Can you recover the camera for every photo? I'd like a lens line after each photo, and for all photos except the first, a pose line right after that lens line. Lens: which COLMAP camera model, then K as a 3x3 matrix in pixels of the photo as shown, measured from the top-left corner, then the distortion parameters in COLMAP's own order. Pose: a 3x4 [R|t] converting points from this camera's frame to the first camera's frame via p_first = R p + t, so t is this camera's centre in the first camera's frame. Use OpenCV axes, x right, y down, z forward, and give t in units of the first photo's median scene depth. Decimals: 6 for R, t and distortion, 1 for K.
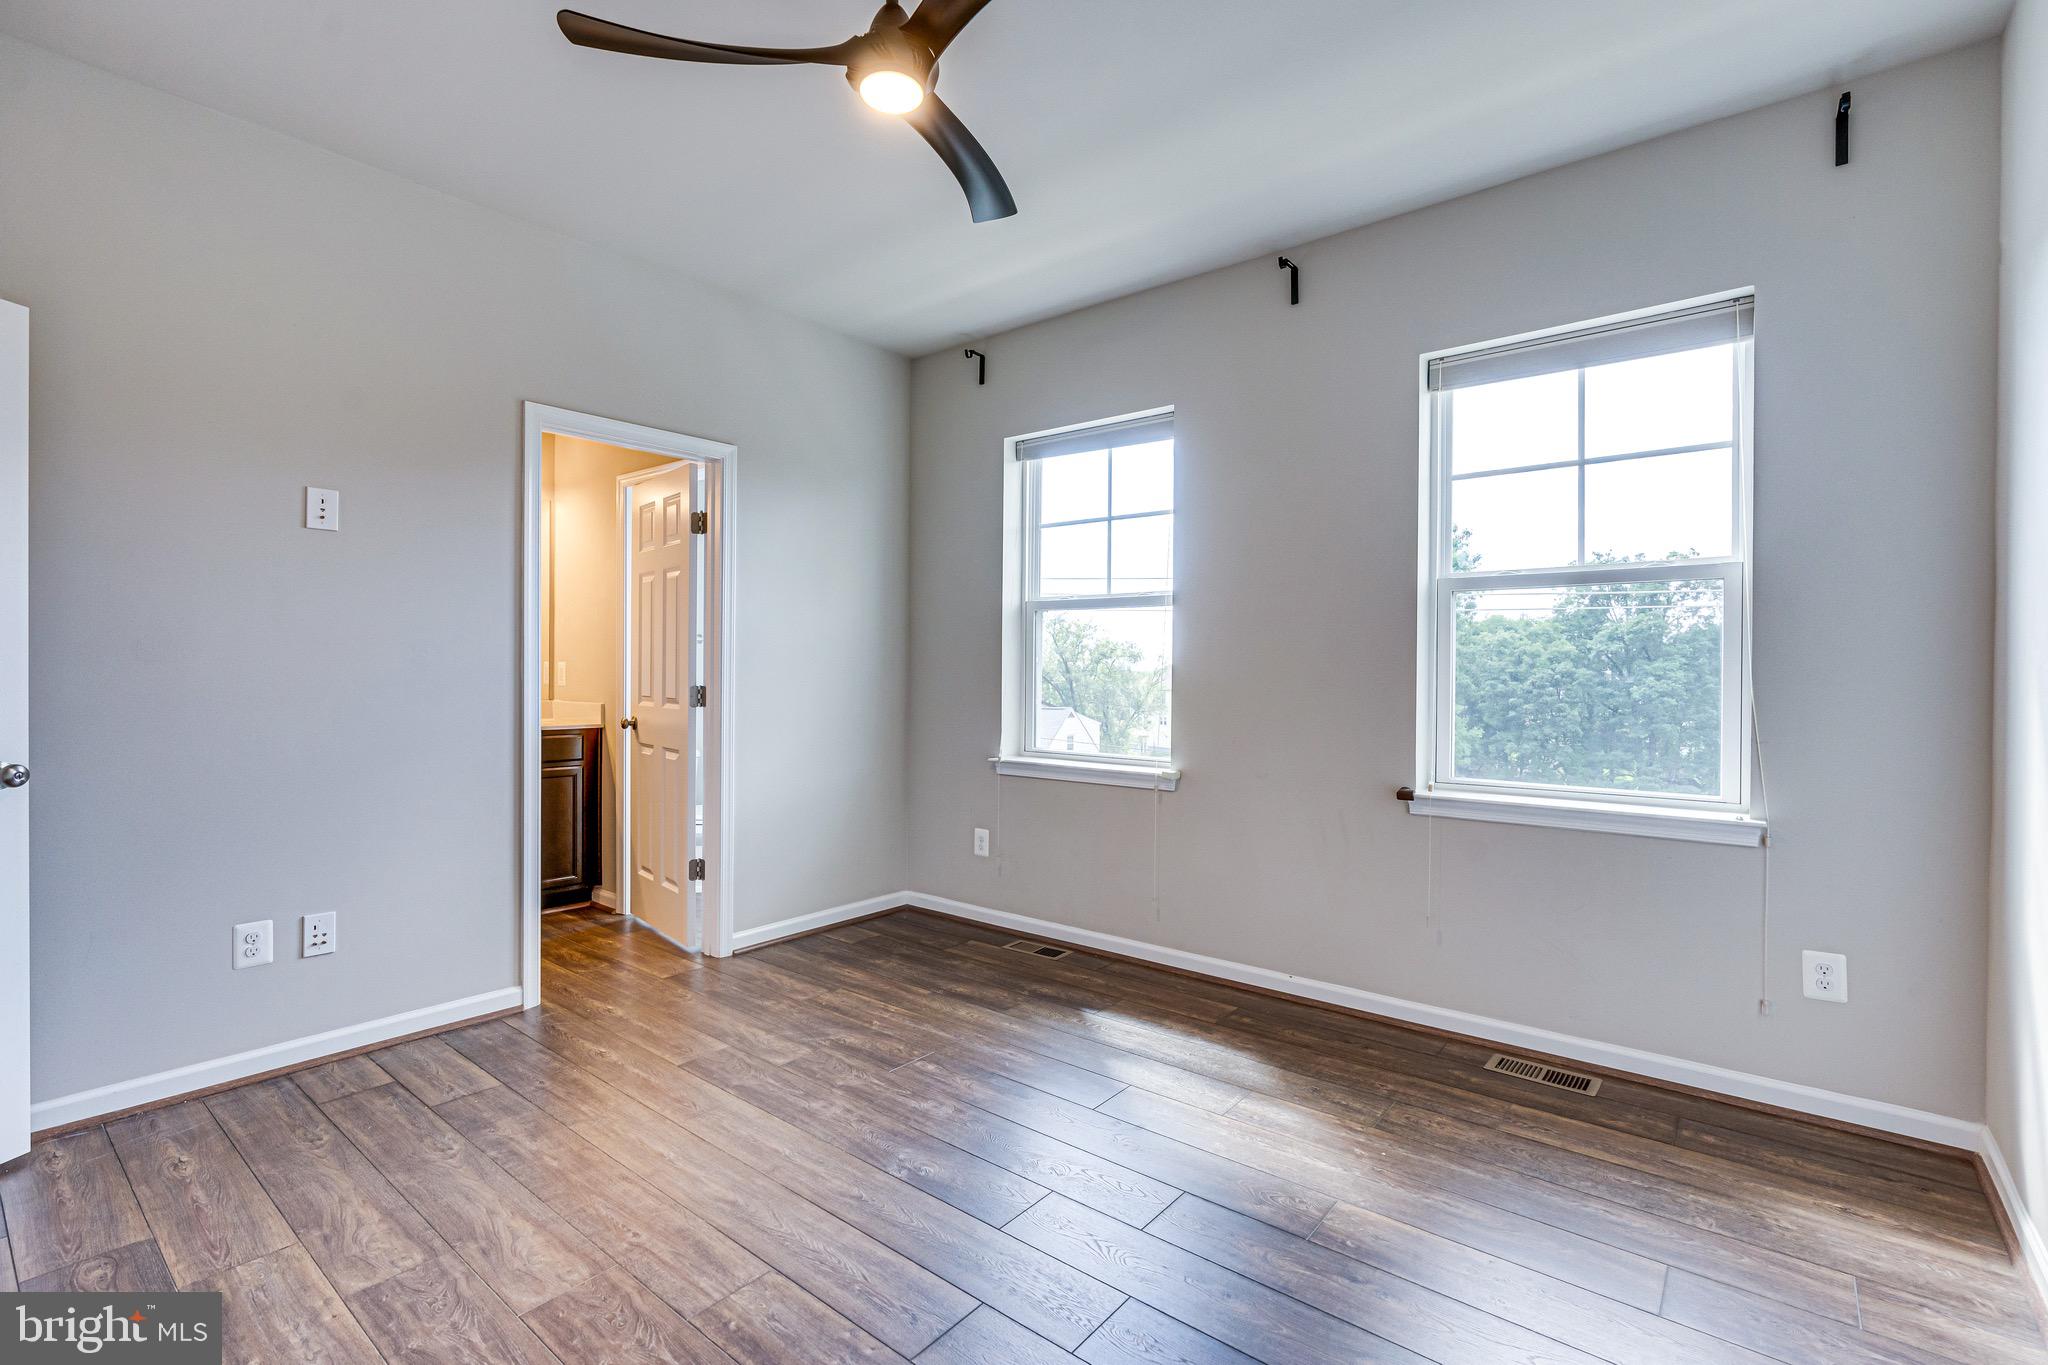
lens RADIAL K [[924.8, 0, 1031.6], [0, 924.8, 679.2], [0, 0, 1]] dist [-0.014108, 0.007060]
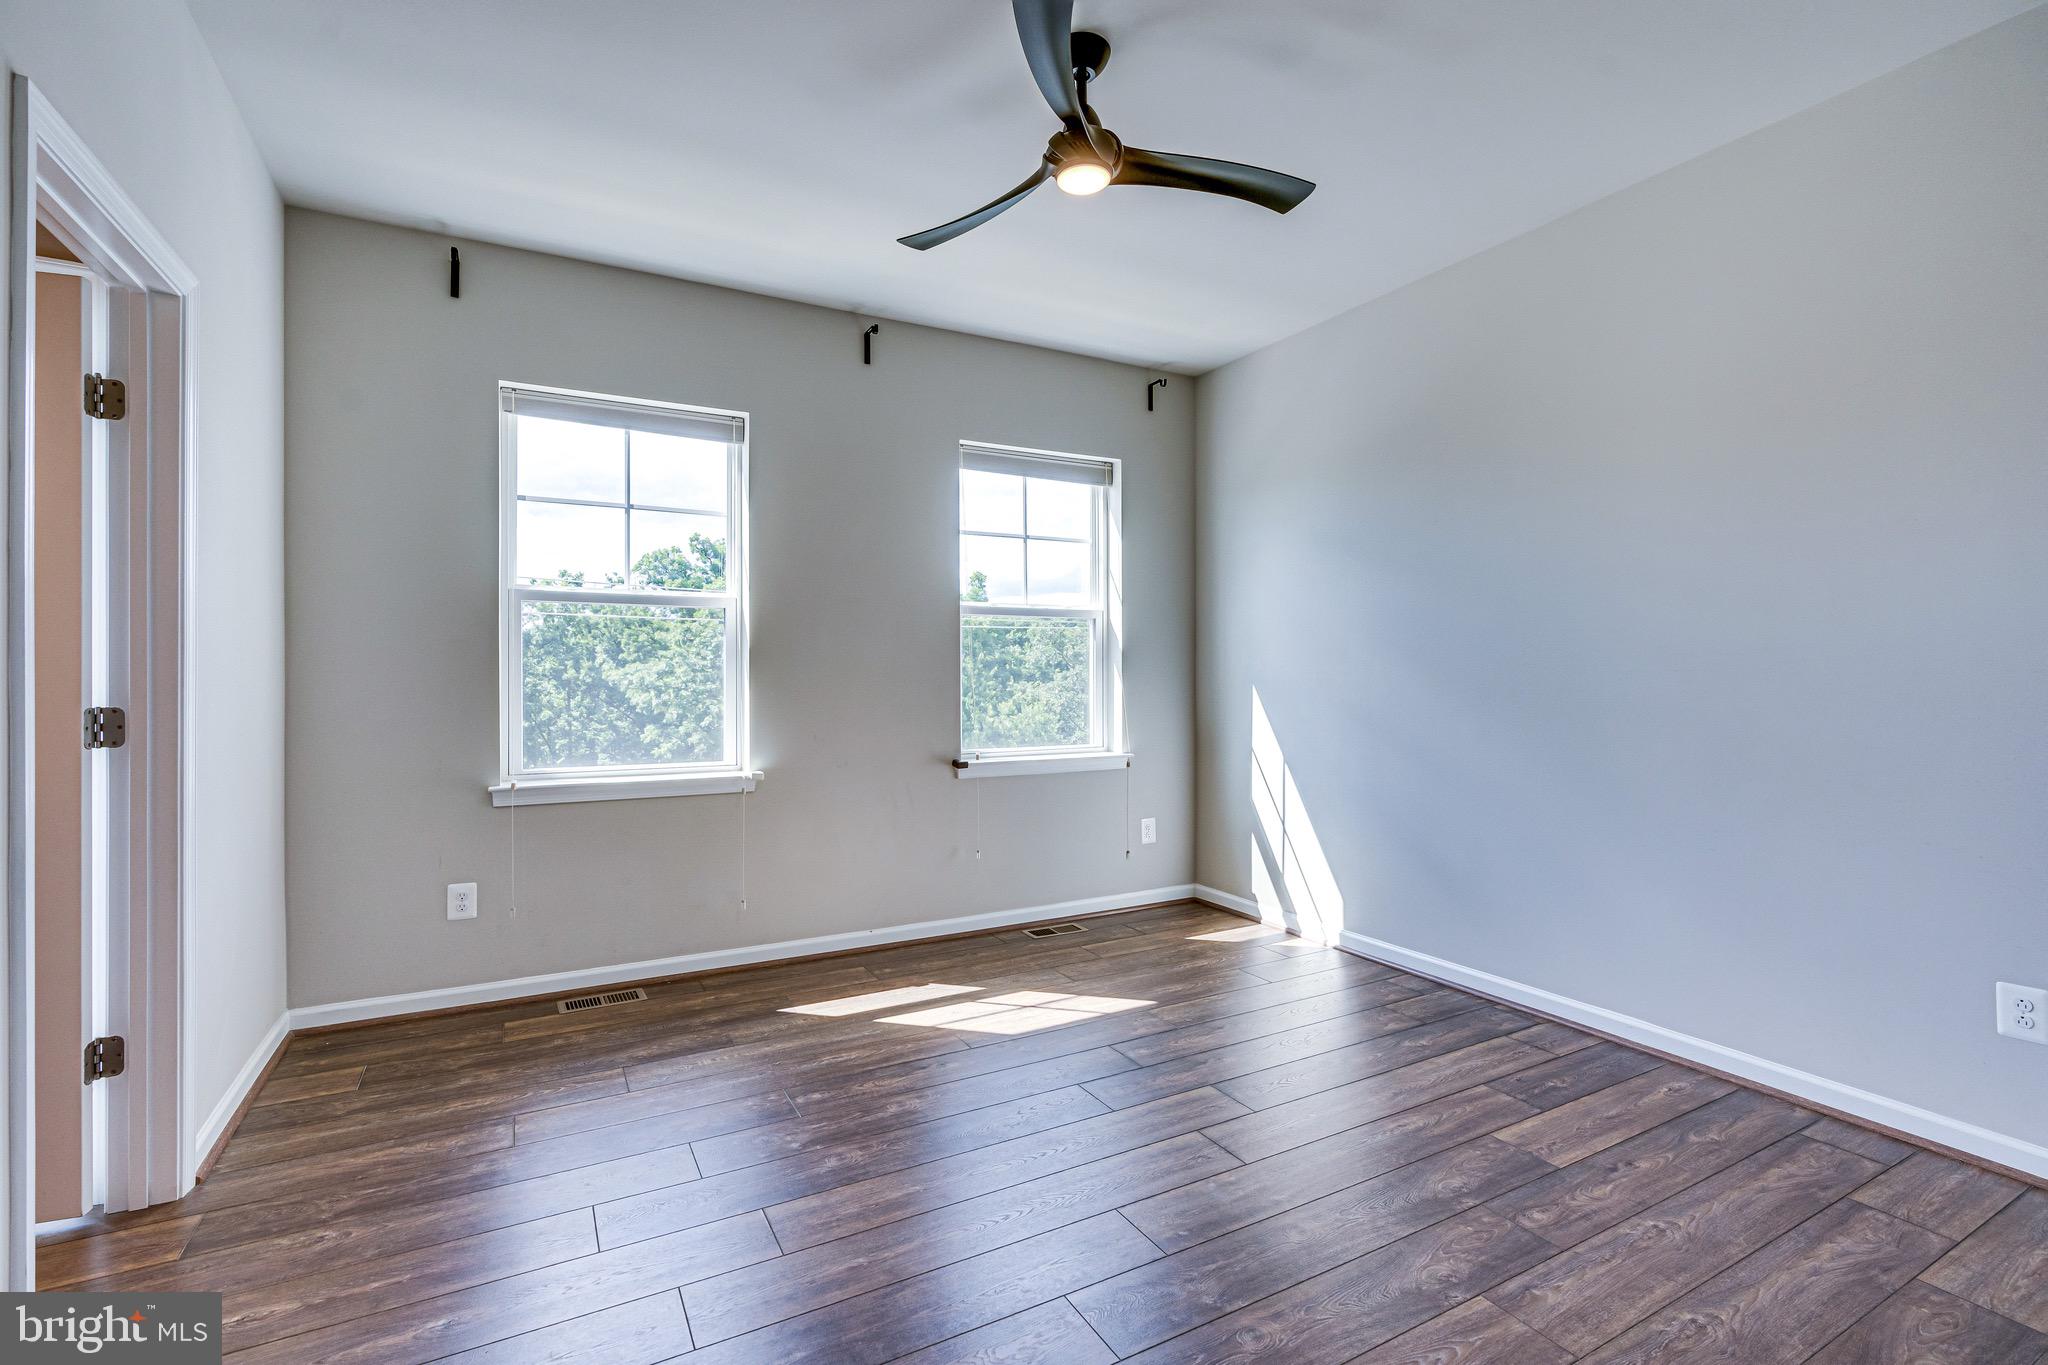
lens RADIAL K [[912.1, 0, 1024.0], [0, 912.1, 682.5], [0, 0, 1]] dist [-0.003491, -0.000127]
pose [[0.387384, -0.013165, 0.921824, -0.815301], [0.012017, 0.999885, 0.009230, -0.006975], [-0.921840, 0.007502, 0.387498, 0.408801]]
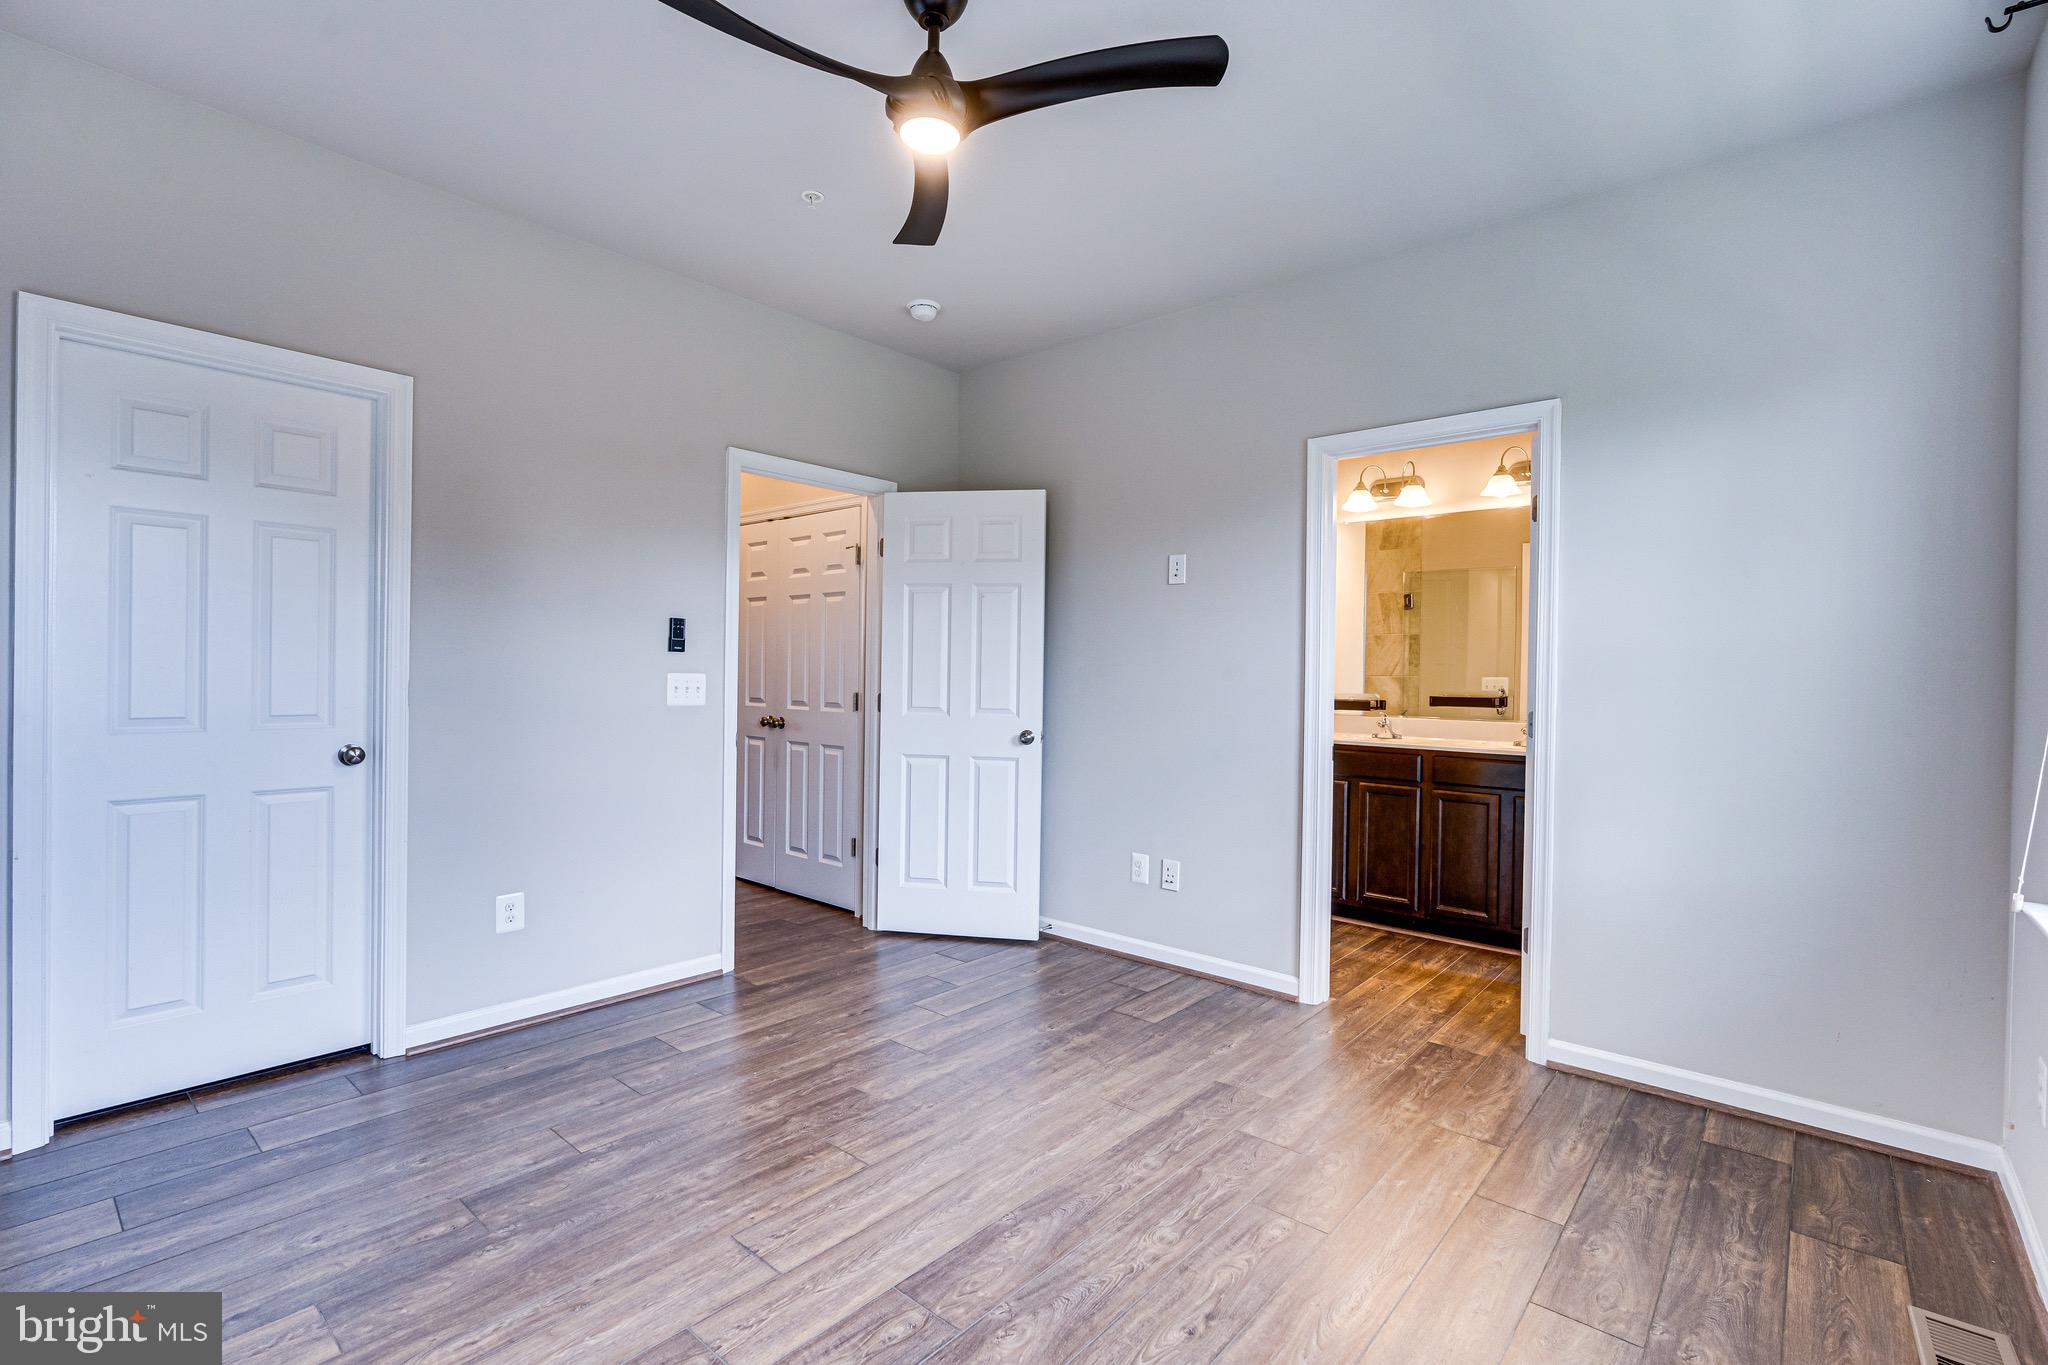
lens RADIAL K [[930.1, 0, 1016.5], [0, 930.1, 672.7], [0, 0, 1]] dist [0.000354, 0.001256]
pose [[-0.050272, -0.008368, -0.998701, 0.597558], [-0.019624, 0.999780, -0.007389, -0.012678], [0.998543, 0.019227, -0.050425, 0.767287]]
